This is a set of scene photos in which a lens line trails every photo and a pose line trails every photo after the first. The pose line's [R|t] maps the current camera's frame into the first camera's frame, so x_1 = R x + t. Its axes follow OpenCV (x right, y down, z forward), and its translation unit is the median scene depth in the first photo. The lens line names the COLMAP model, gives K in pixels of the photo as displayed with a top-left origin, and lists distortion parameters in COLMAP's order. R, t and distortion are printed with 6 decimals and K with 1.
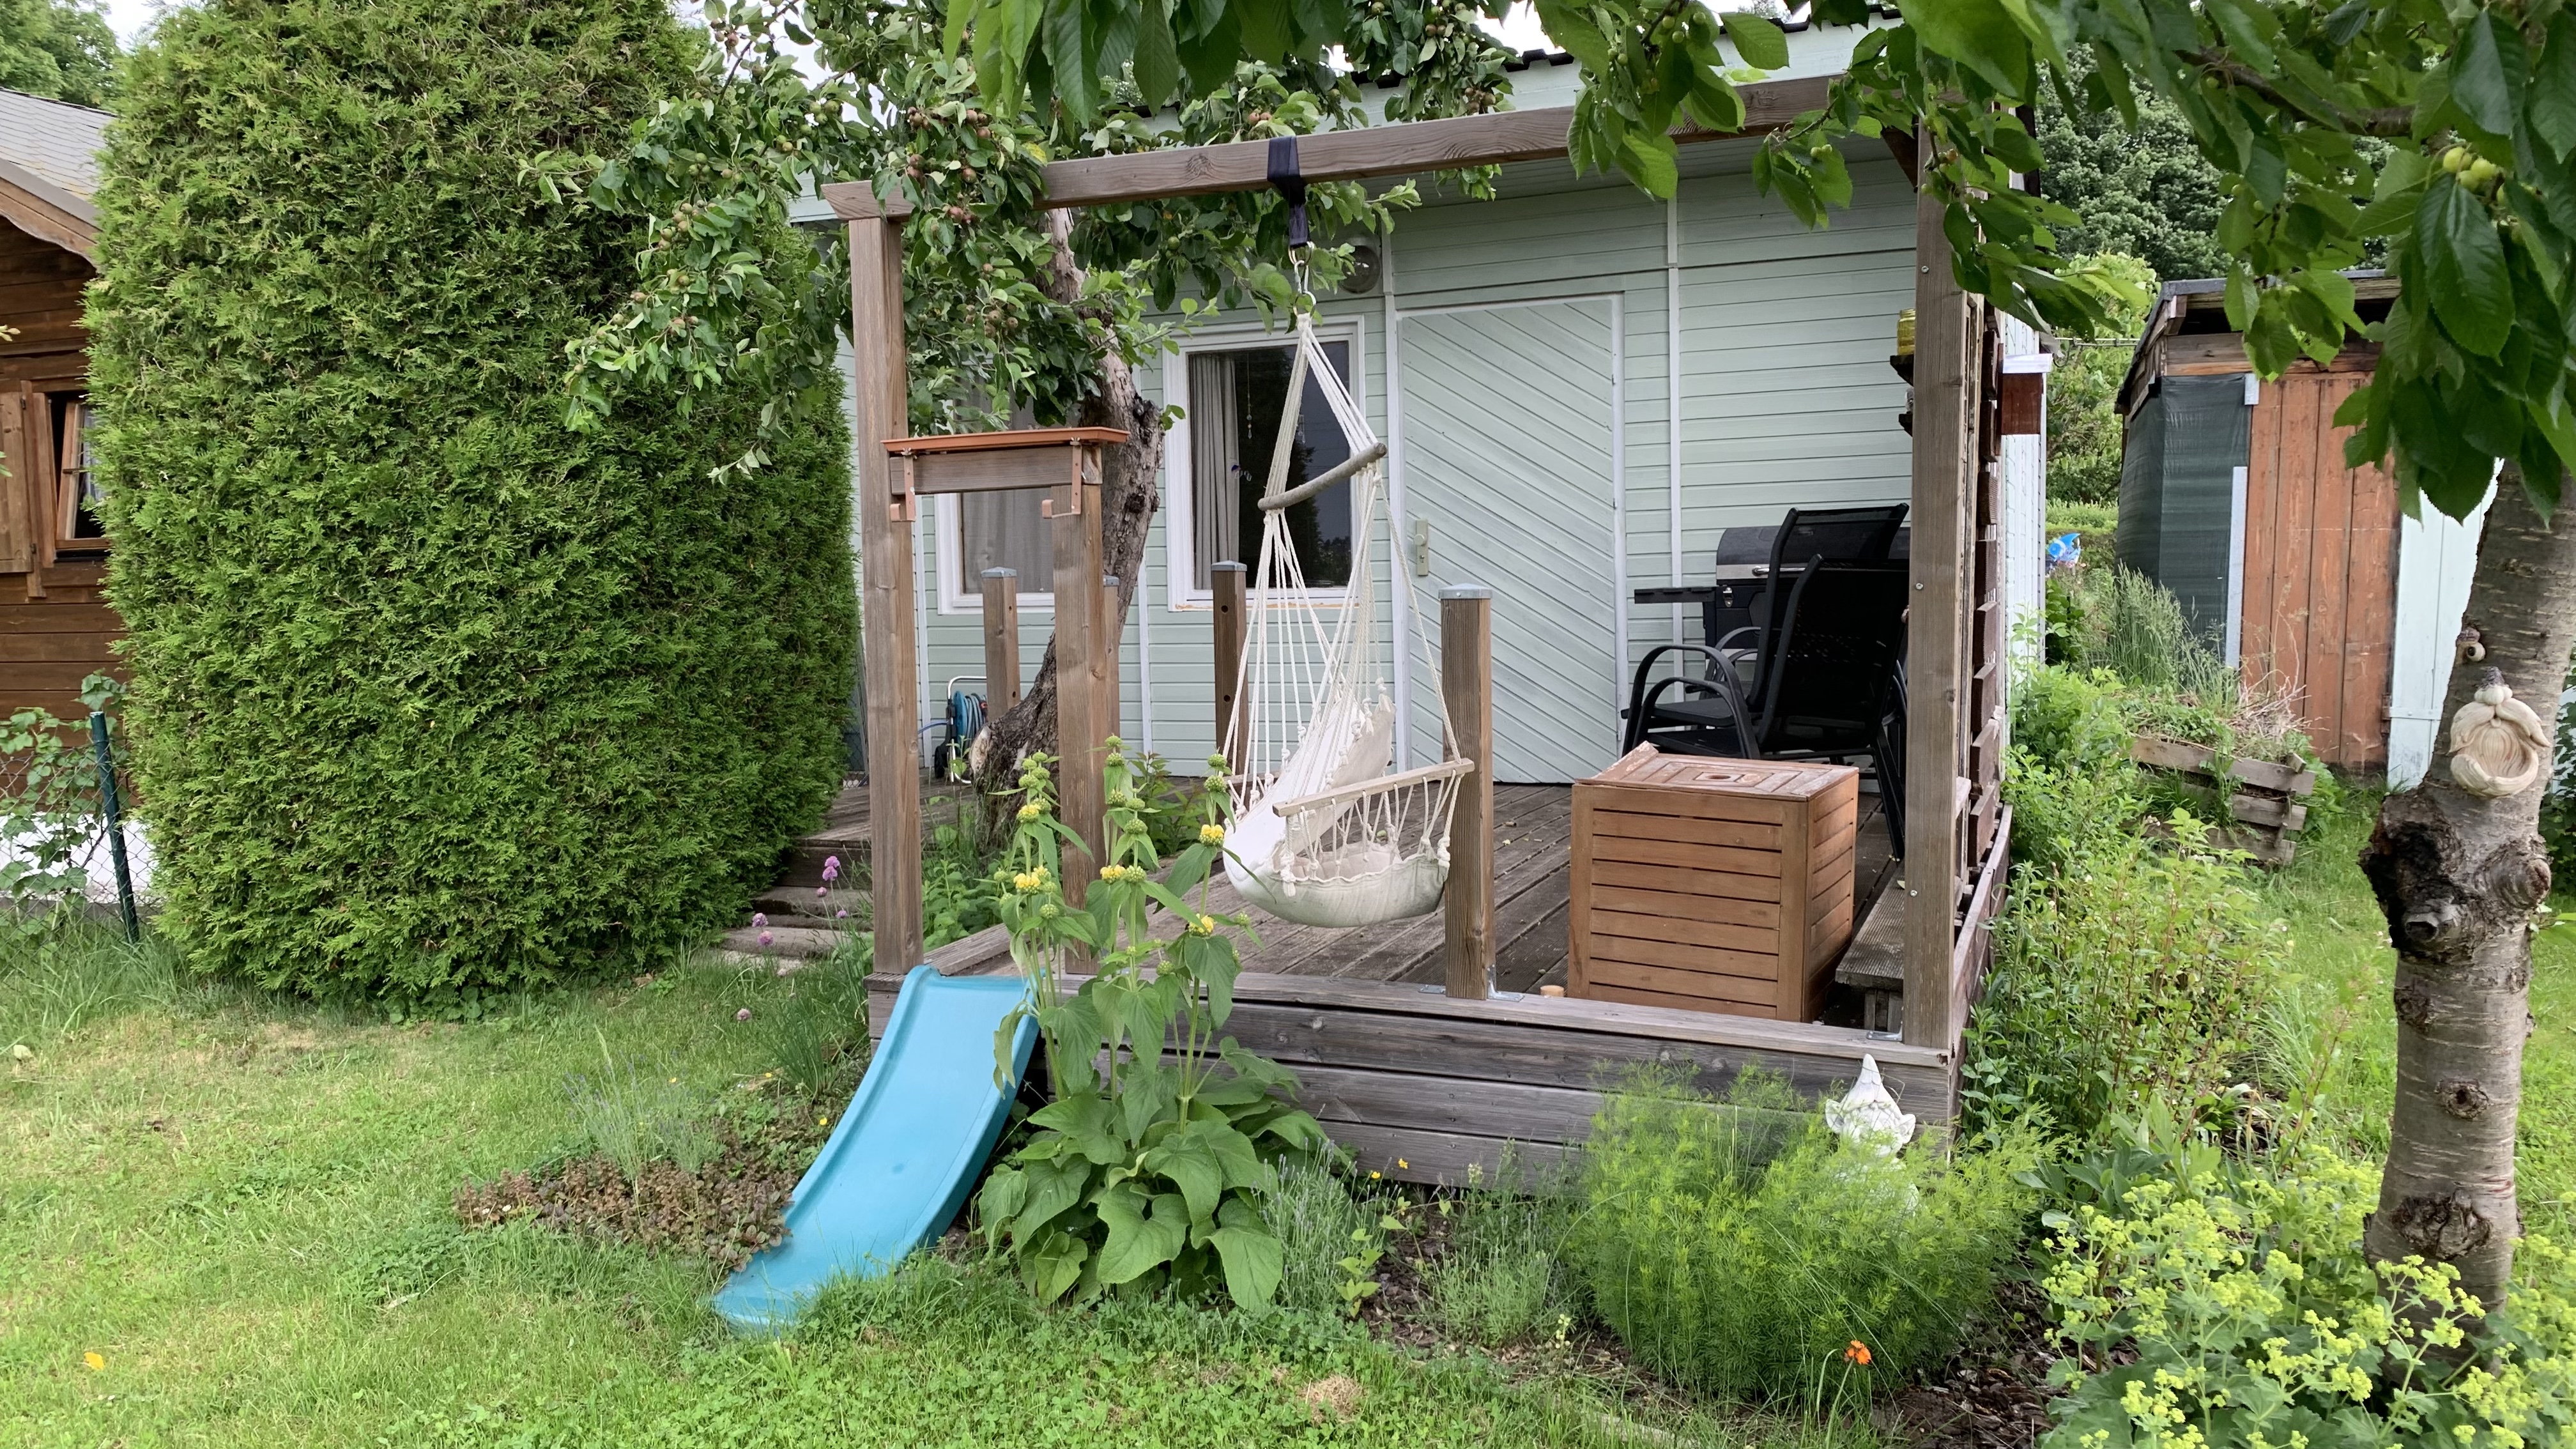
lens RADIAL K [[1960.1, 0, 1286.3], [0, 1960.1, 722.6], [0, 0, 1]] dist [0.011656, -0.016894]
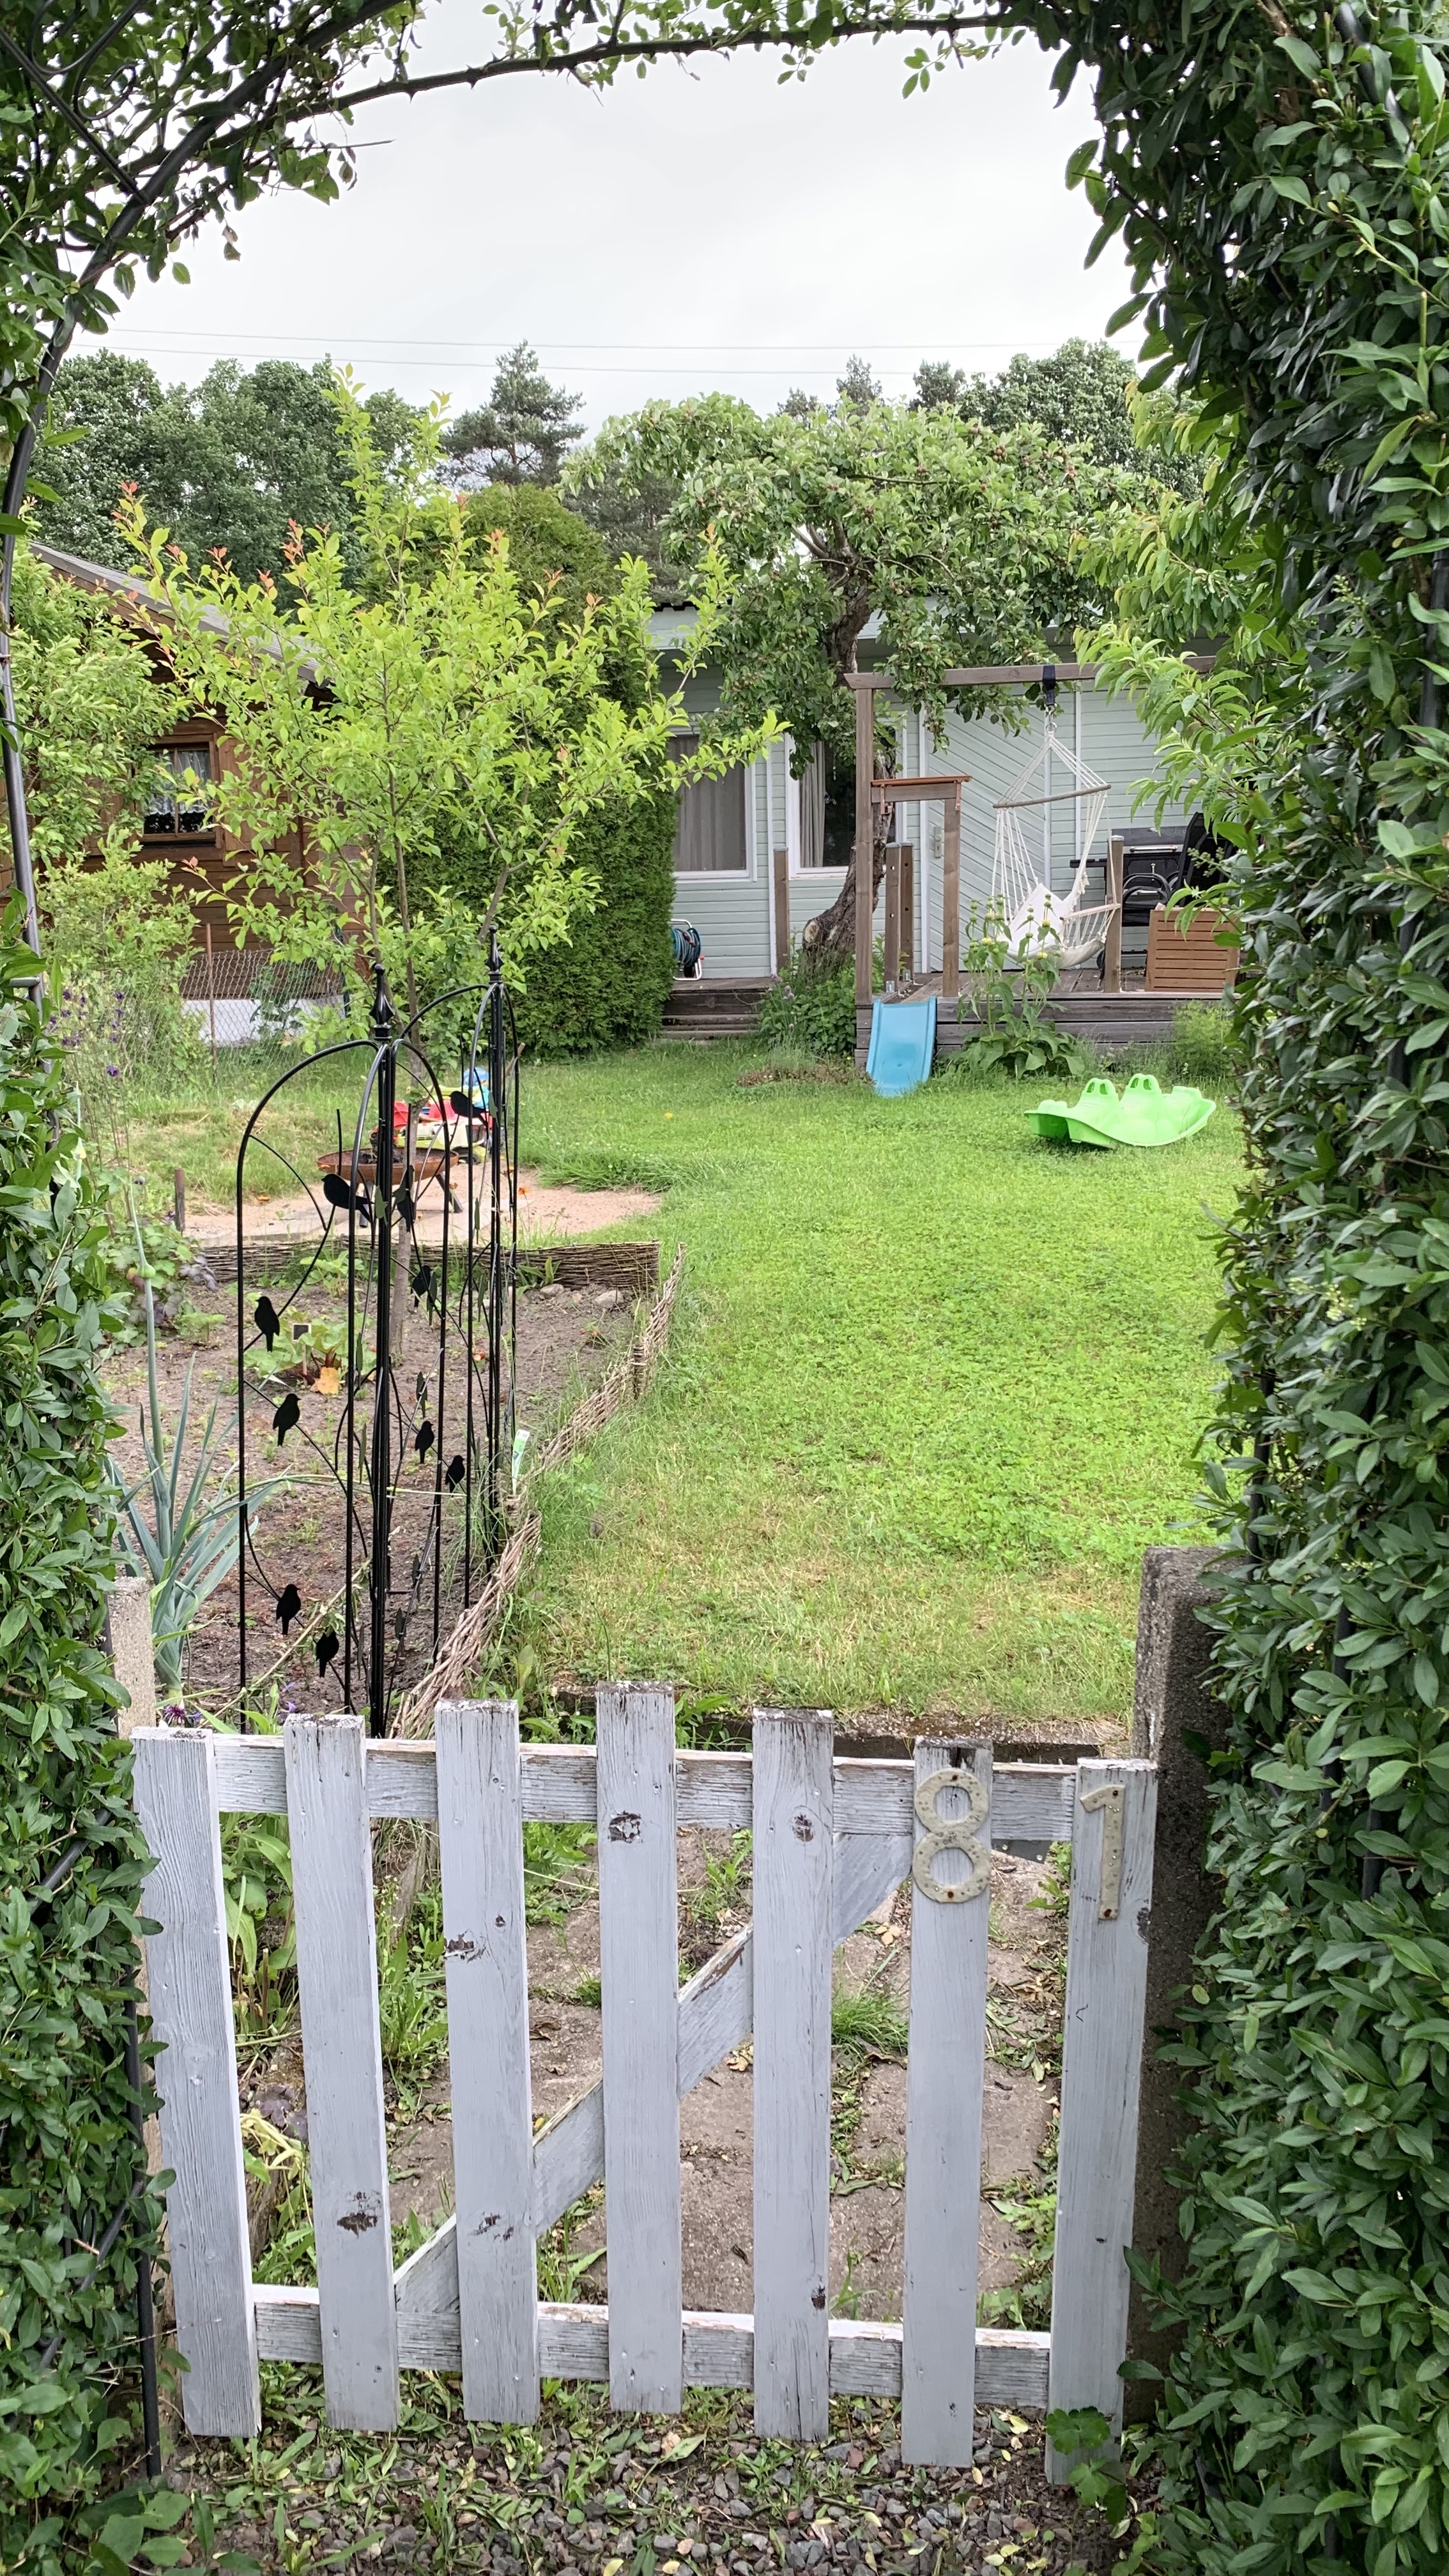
lens RADIAL K [[1960.1, 0, 718.4], [0, 1960.1, 1311.3], [0, 0, 1]] dist [0.011656, -0.016894]
pose [[0.981938, -0.039980, 0.184933, -0.673783], [0.018514, 0.993033, 0.116376, 0.176173], [-0.188298, -0.110850, 0.975836, -1.118558]]
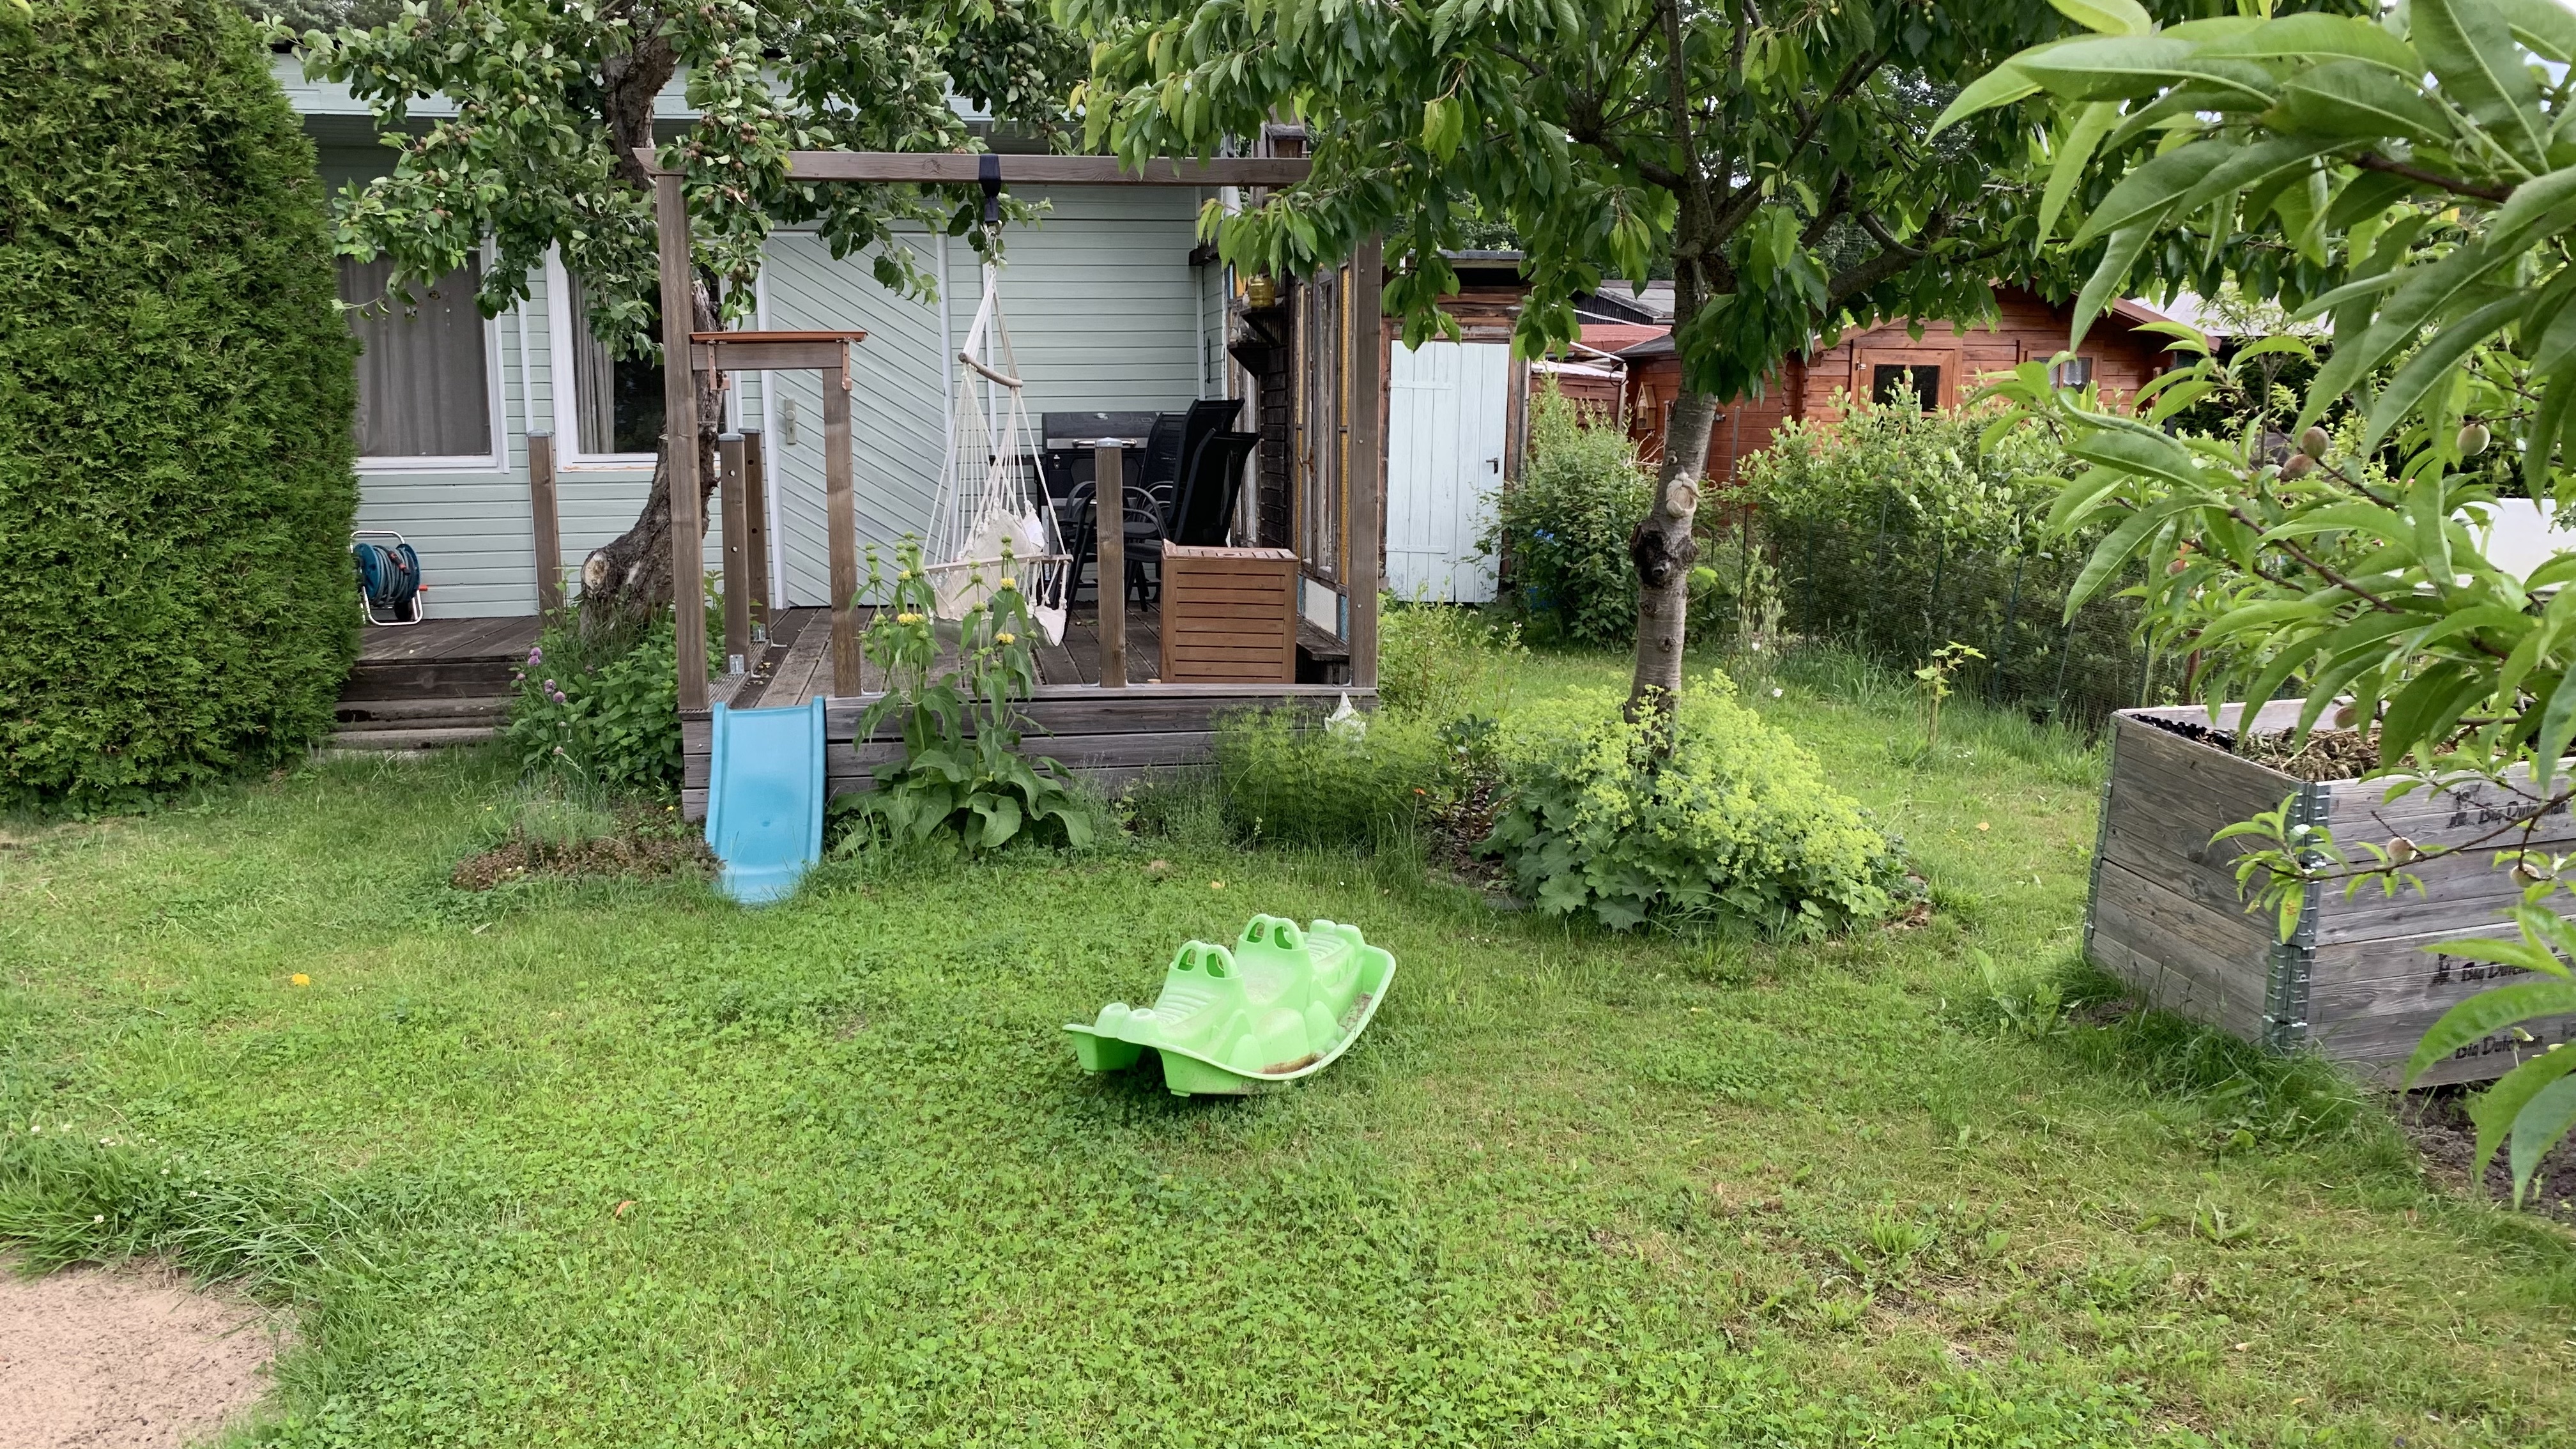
lens RADIAL K [[1960.1, 0, 1290.0], [0, 1960.1, 730.4], [0, 0, 1]] dist [0.011656, -0.016894]
pose [[0.845174, -0.065622, 0.530448, -0.469734], [0.035864, 0.997161, 0.066216, 0.050912], [-0.533287, -0.036940, 0.845128, -0.350772]]
